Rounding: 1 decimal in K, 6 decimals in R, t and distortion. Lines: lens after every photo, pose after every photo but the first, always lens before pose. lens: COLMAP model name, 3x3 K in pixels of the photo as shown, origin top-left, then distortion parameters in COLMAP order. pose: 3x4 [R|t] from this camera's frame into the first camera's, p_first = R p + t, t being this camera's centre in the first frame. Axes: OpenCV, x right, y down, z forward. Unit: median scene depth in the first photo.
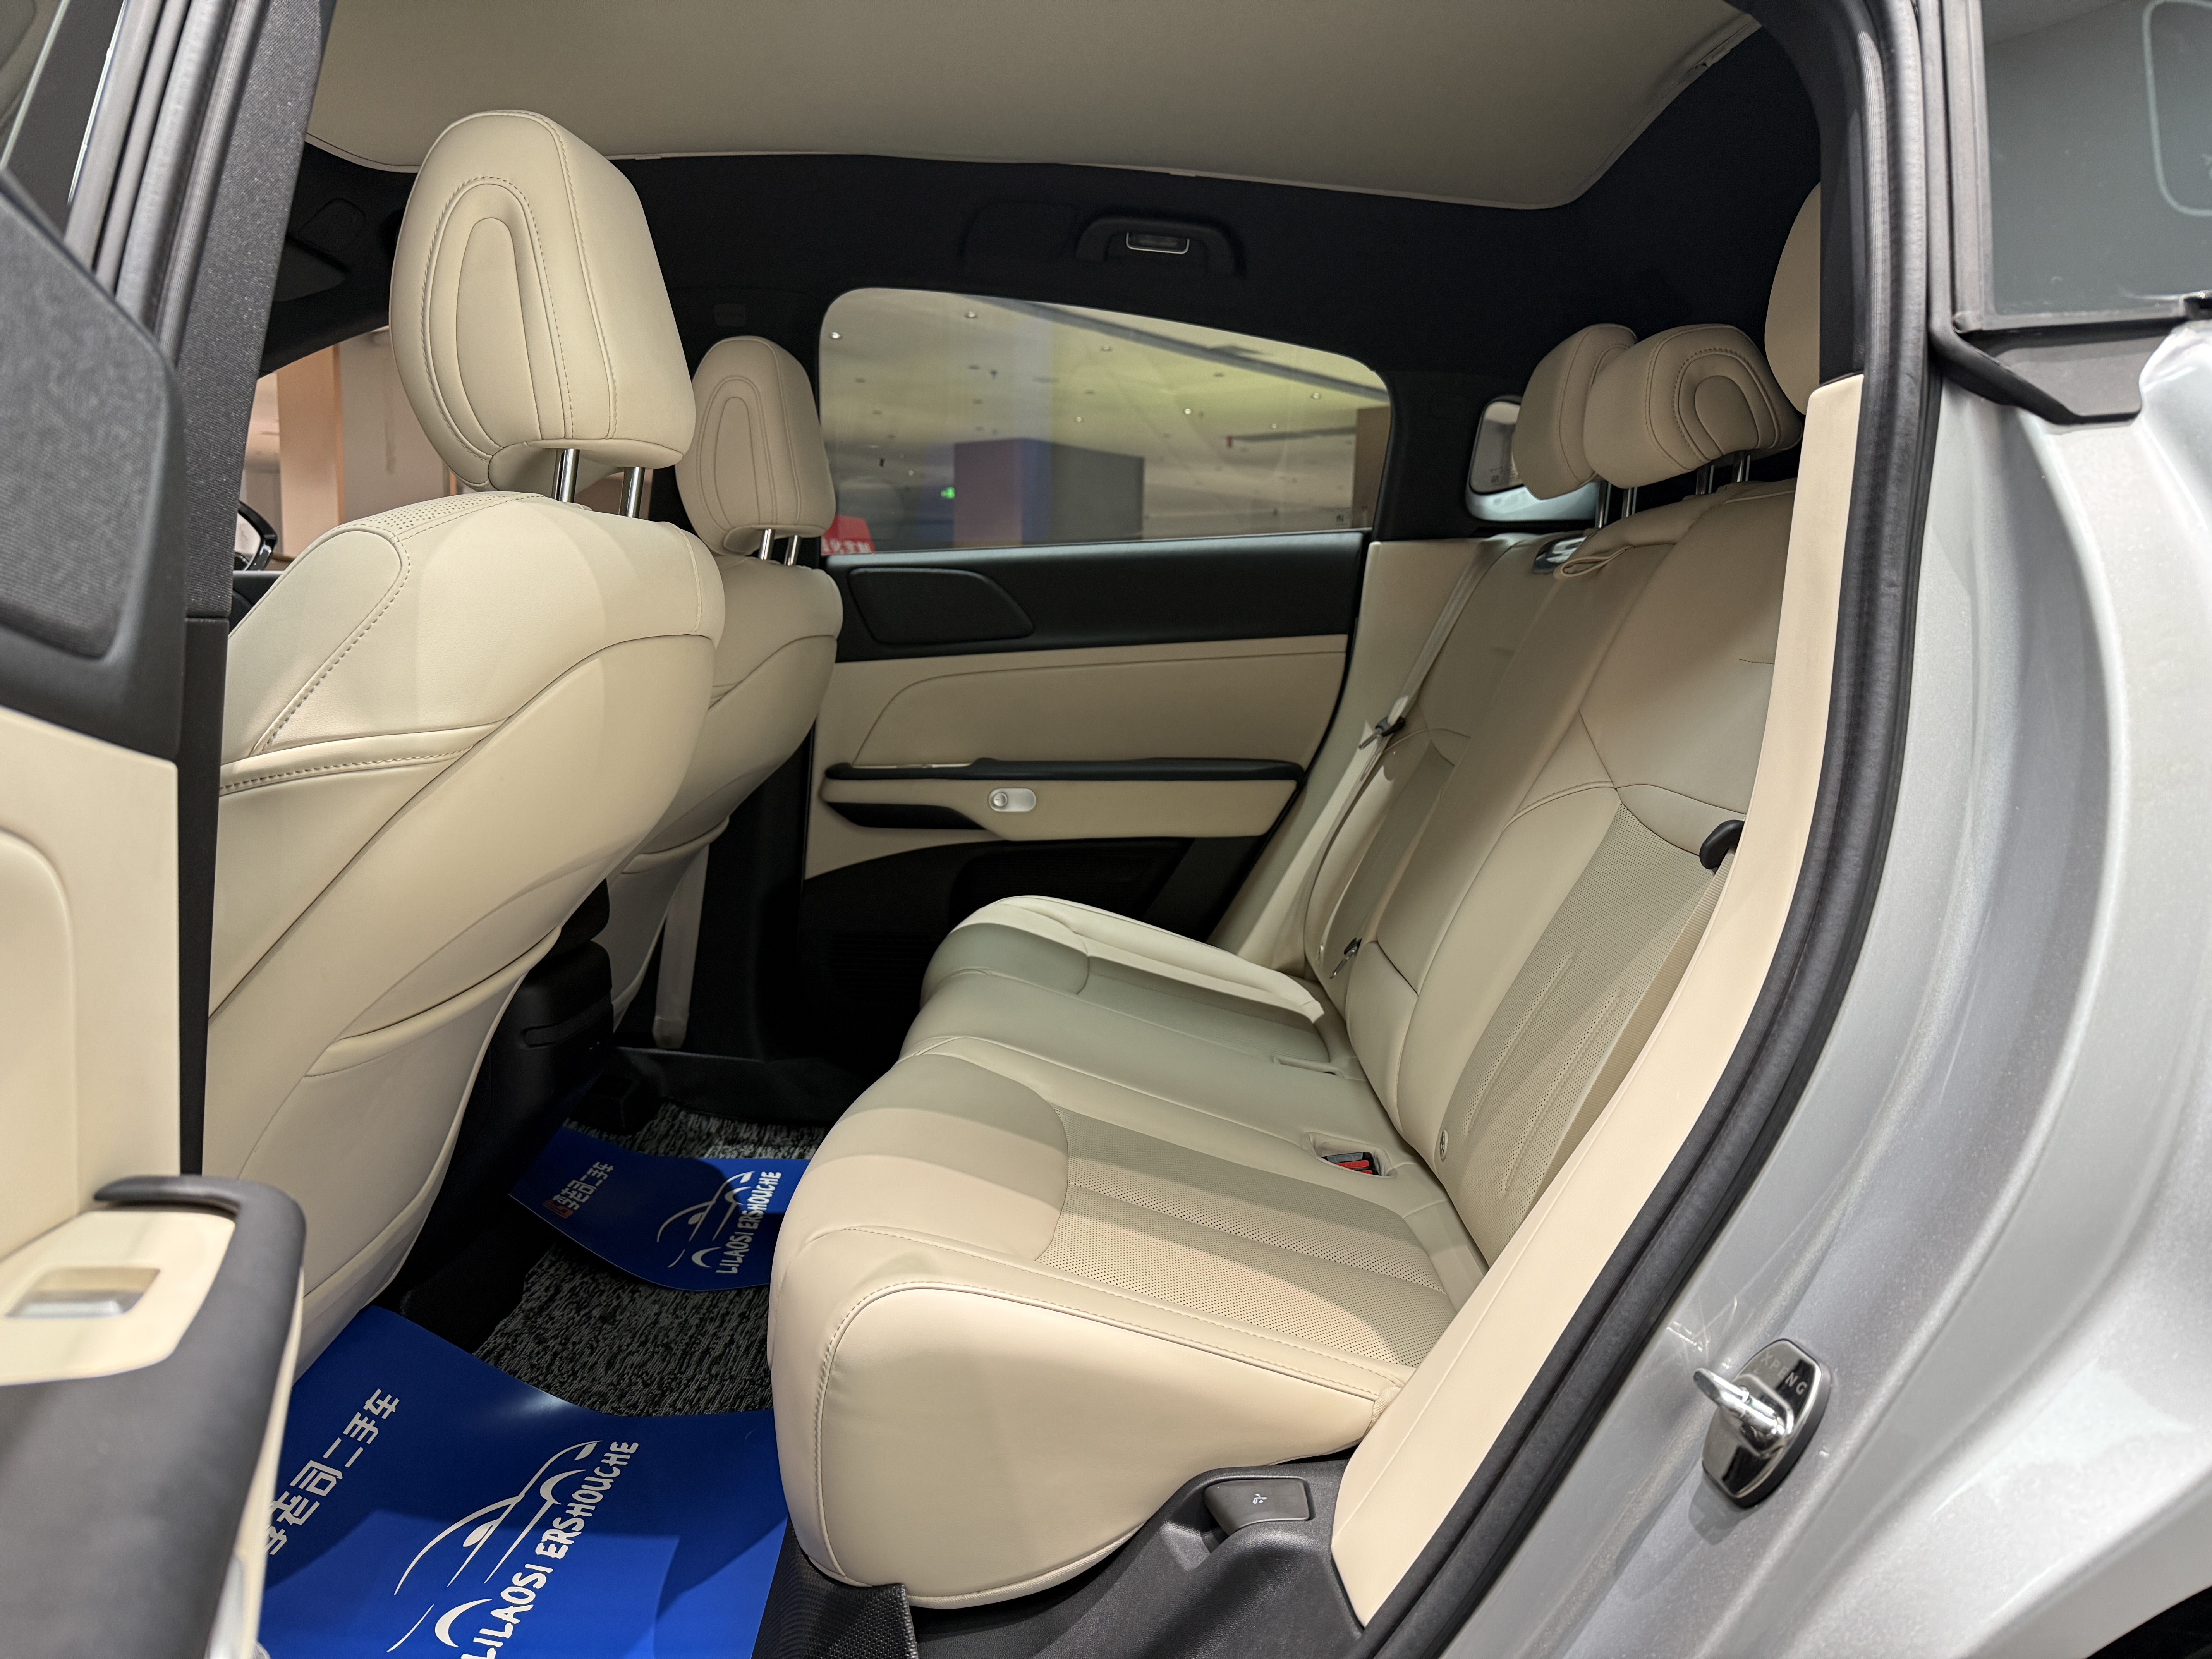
lens RADIAL K [[1535.4, 0, 1106.0], [0, 1535.4, 829.5], [0, 0, 1]] dist [0.102204, -0.147447]
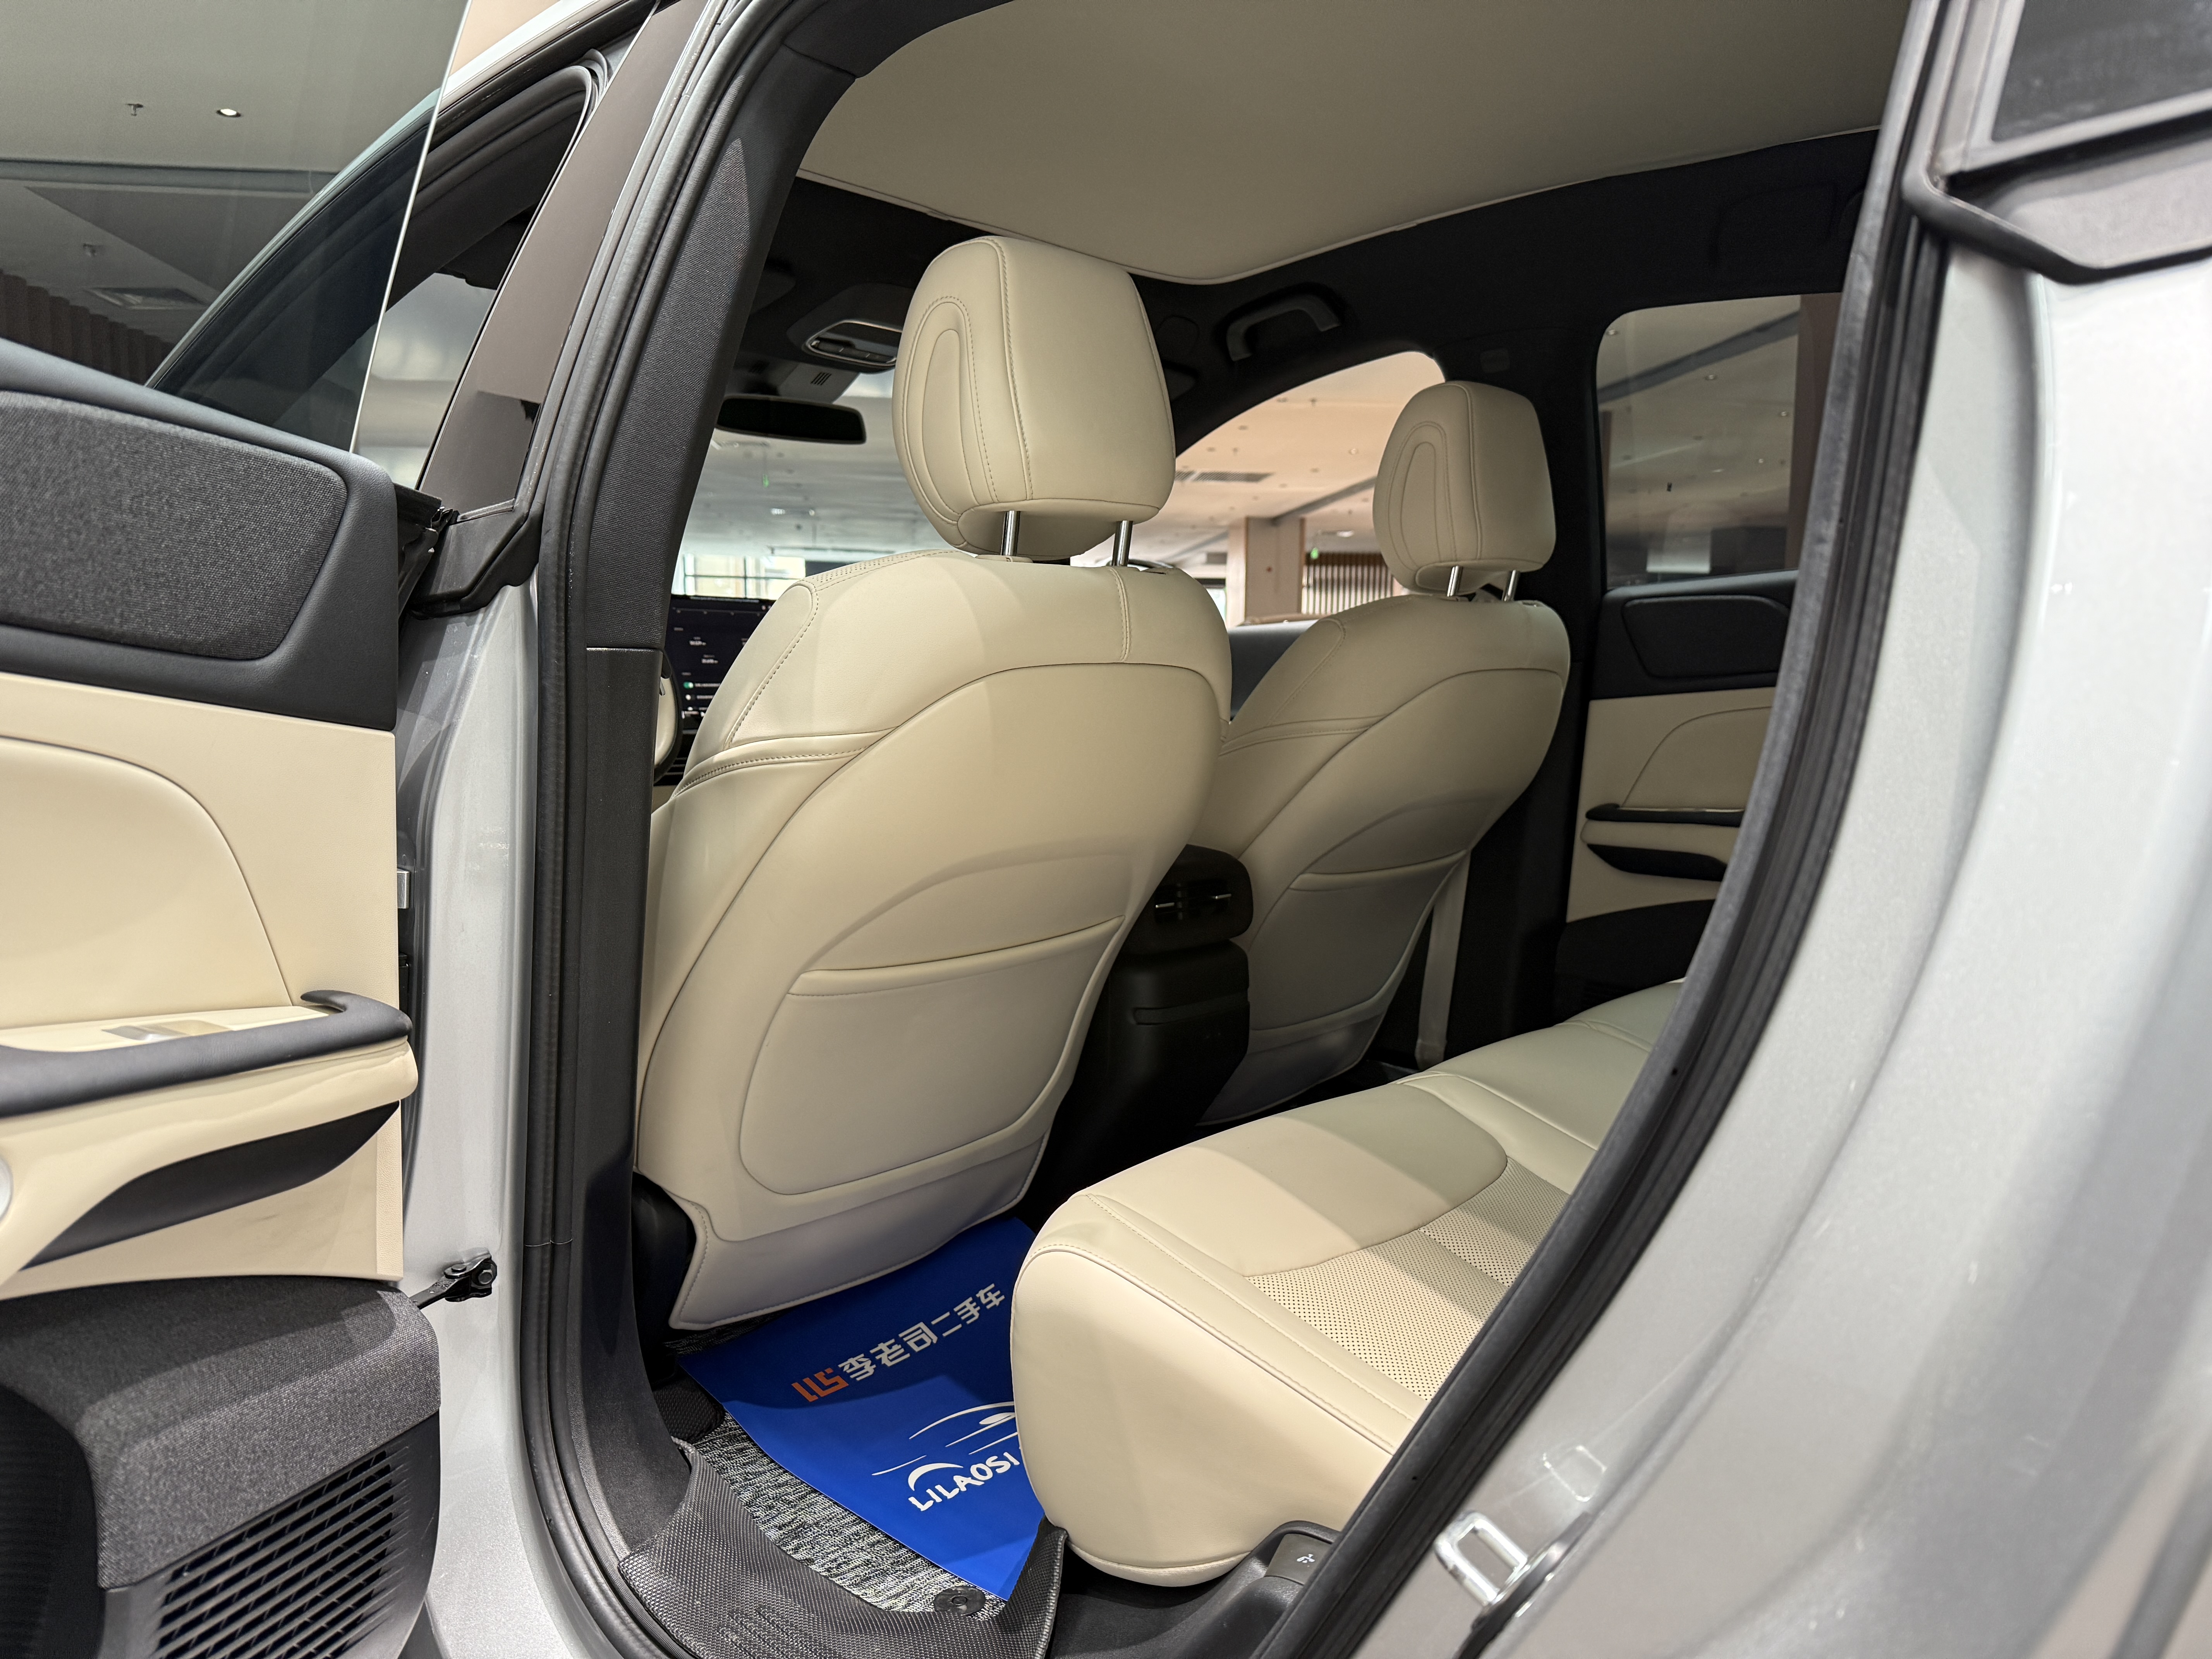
lens RADIAL K [[1537.9, 0, 1102.6], [0, 1537.9, 810.9], [0, 0, 1]] dist [0.107386, -0.152922]
pose [[0.748446, 0.042029, -0.661863, 0.455954], [-0.073282, 0.997120, -0.019551, 0.006125], [0.659135, 0.063135, 0.749370, 0.140946]]
